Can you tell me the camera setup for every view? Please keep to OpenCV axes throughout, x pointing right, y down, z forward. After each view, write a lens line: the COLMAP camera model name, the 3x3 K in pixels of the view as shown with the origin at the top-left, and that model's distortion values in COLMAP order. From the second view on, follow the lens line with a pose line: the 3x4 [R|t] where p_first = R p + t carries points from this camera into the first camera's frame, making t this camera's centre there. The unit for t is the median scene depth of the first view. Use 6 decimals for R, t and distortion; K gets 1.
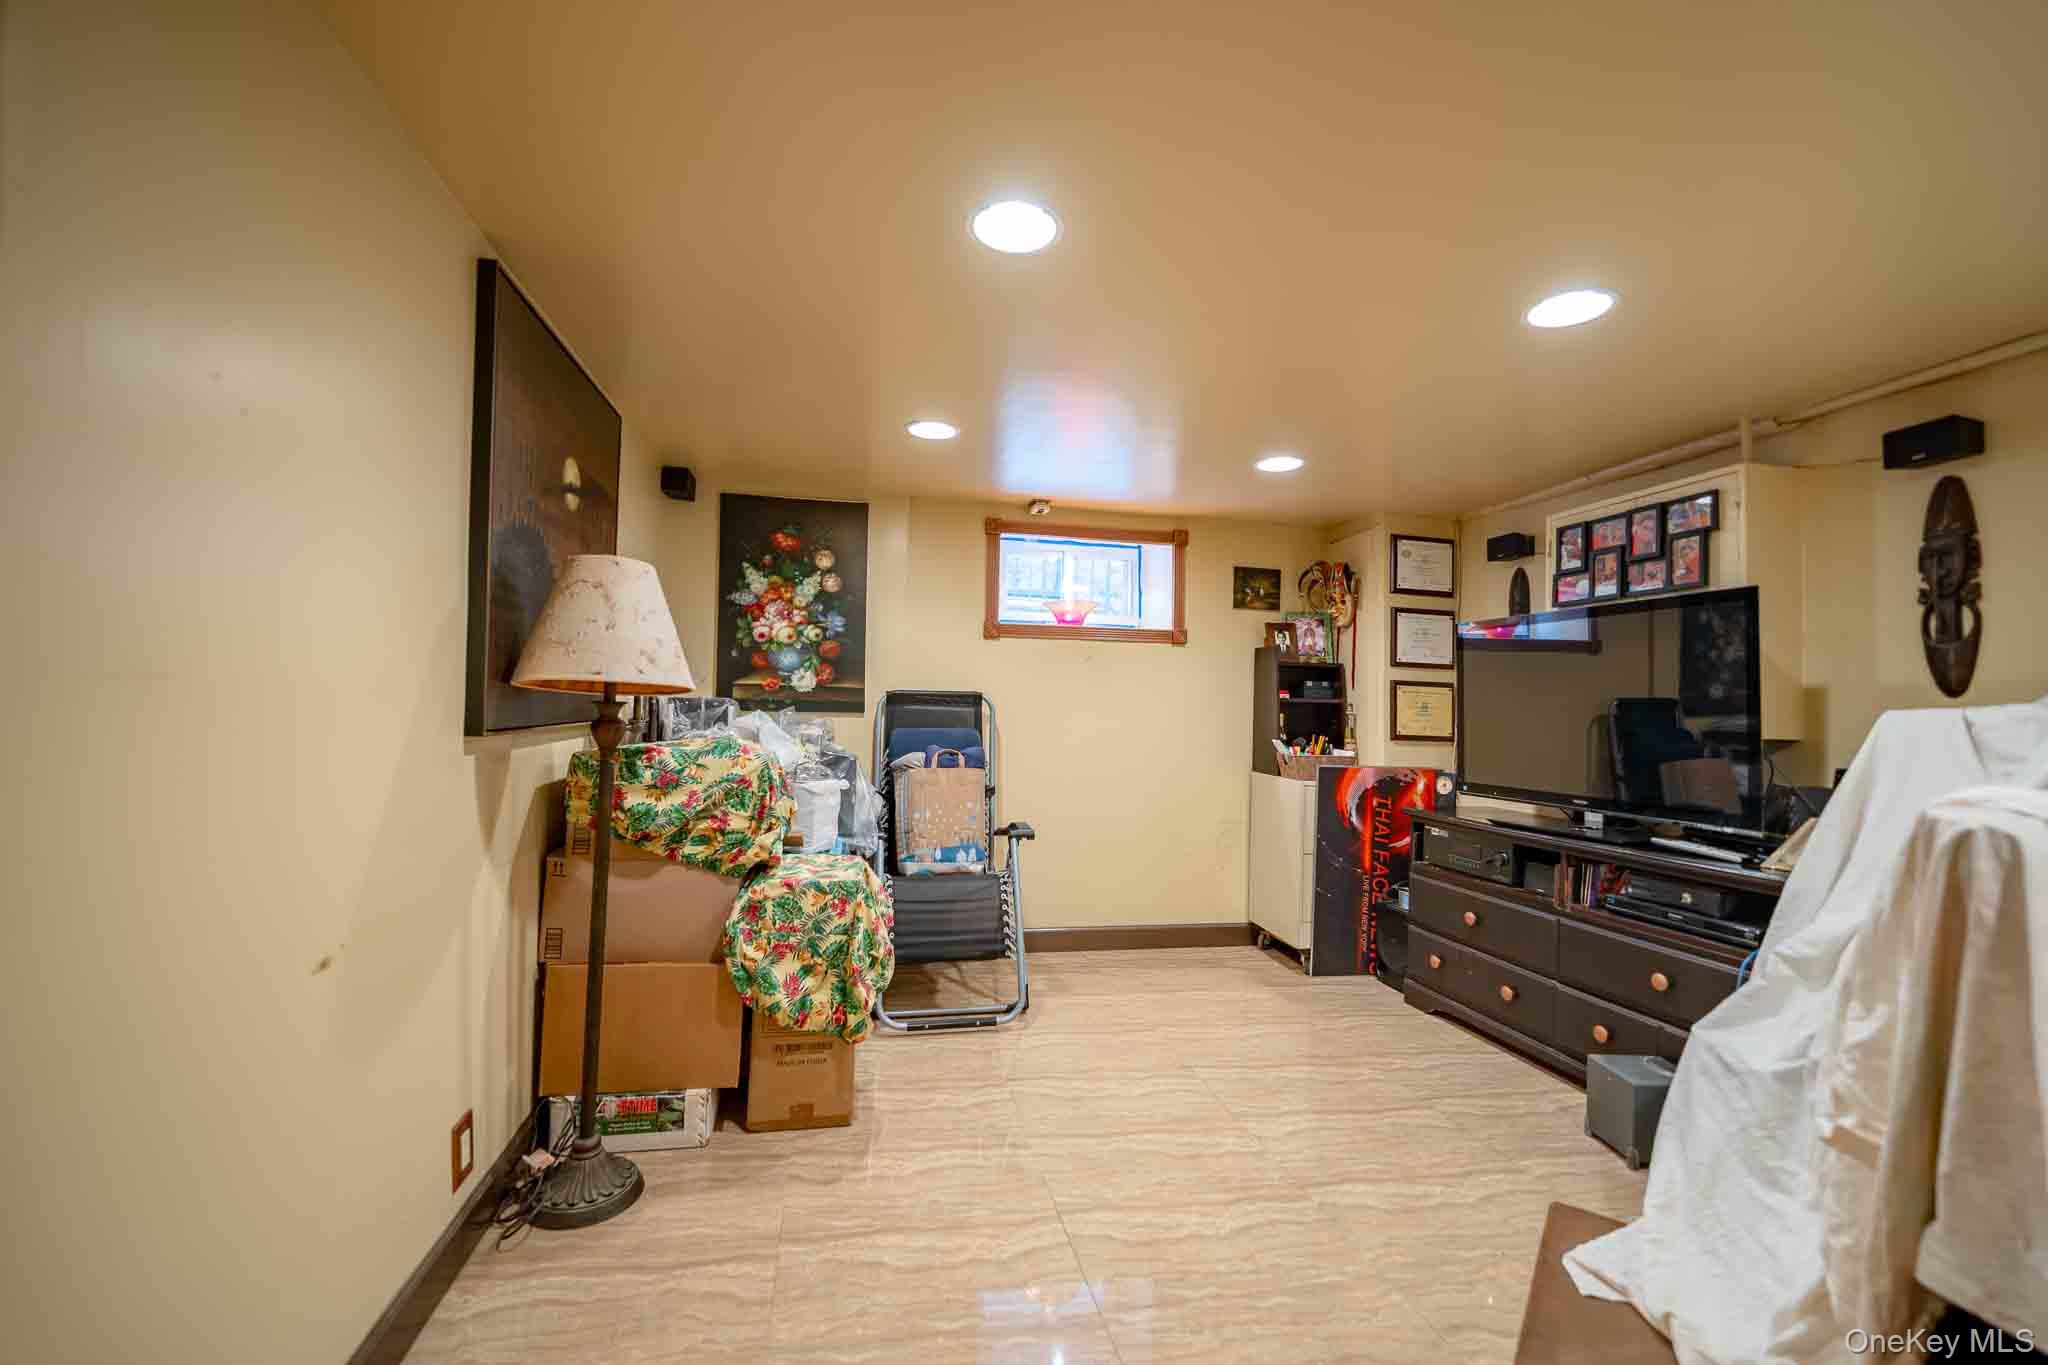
lens RADIAL K [[831.6, 0, 1018.8], [0, 831.6, 675.8], [0, 0, 1]] dist [-0.007762, -0.003105]
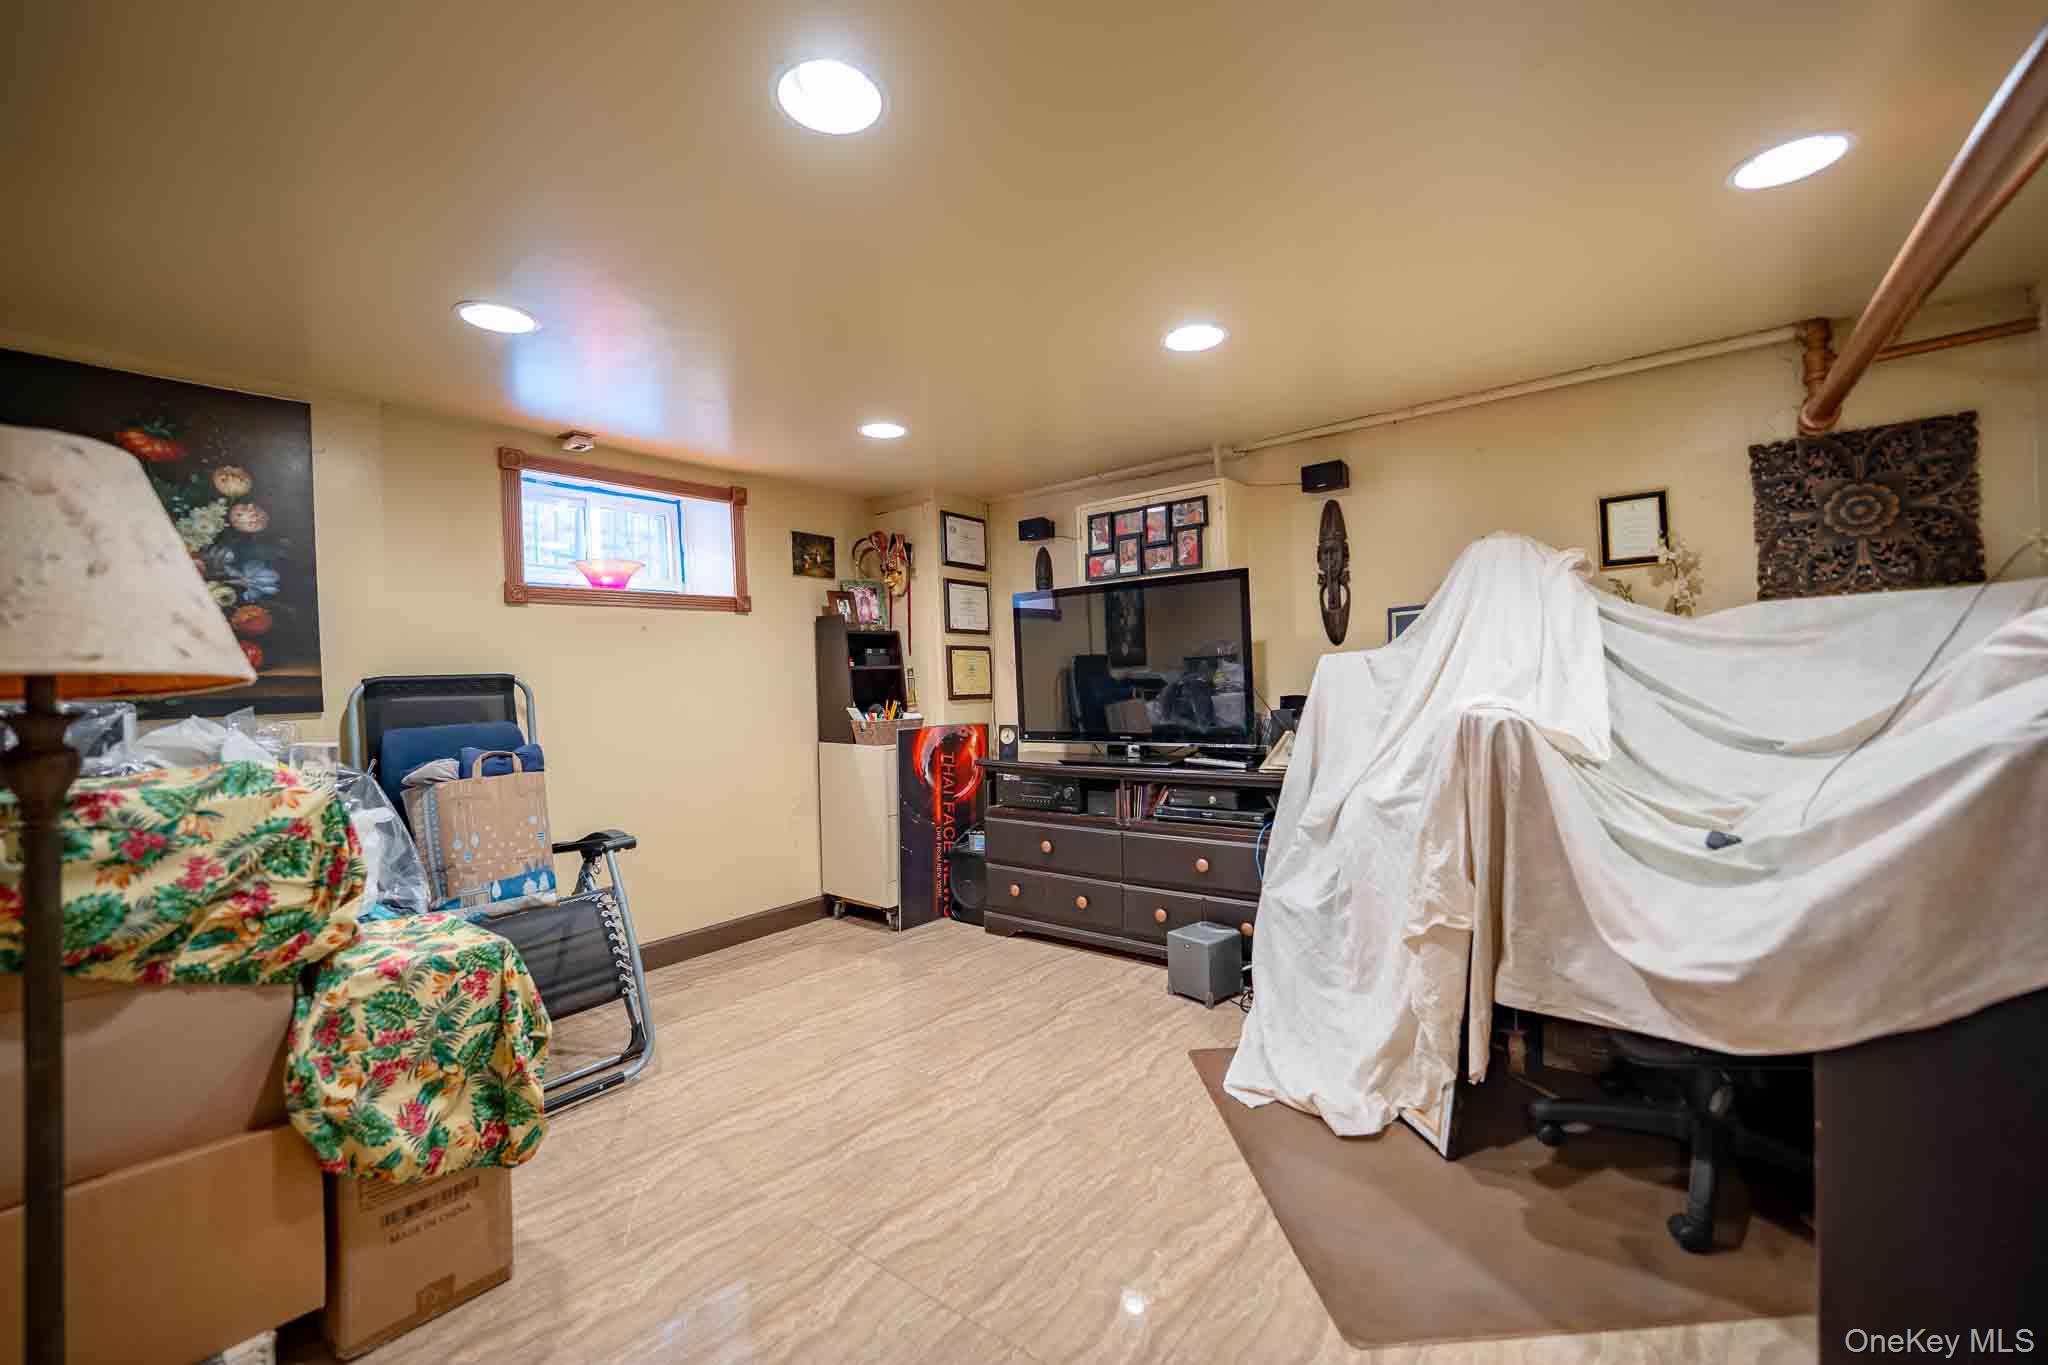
lens RADIAL K [[831.6, 0, 1026.2], [0, 831.6, 674.5], [0, 0, 1]] dist [-0.007762, -0.003105]
pose [[0.764009, -0.047241, 0.643474, -0.259539], [0.026411, 0.998770, 0.041967, 0.000841], [-0.644665, -0.015068, 0.764316, 0.152001]]
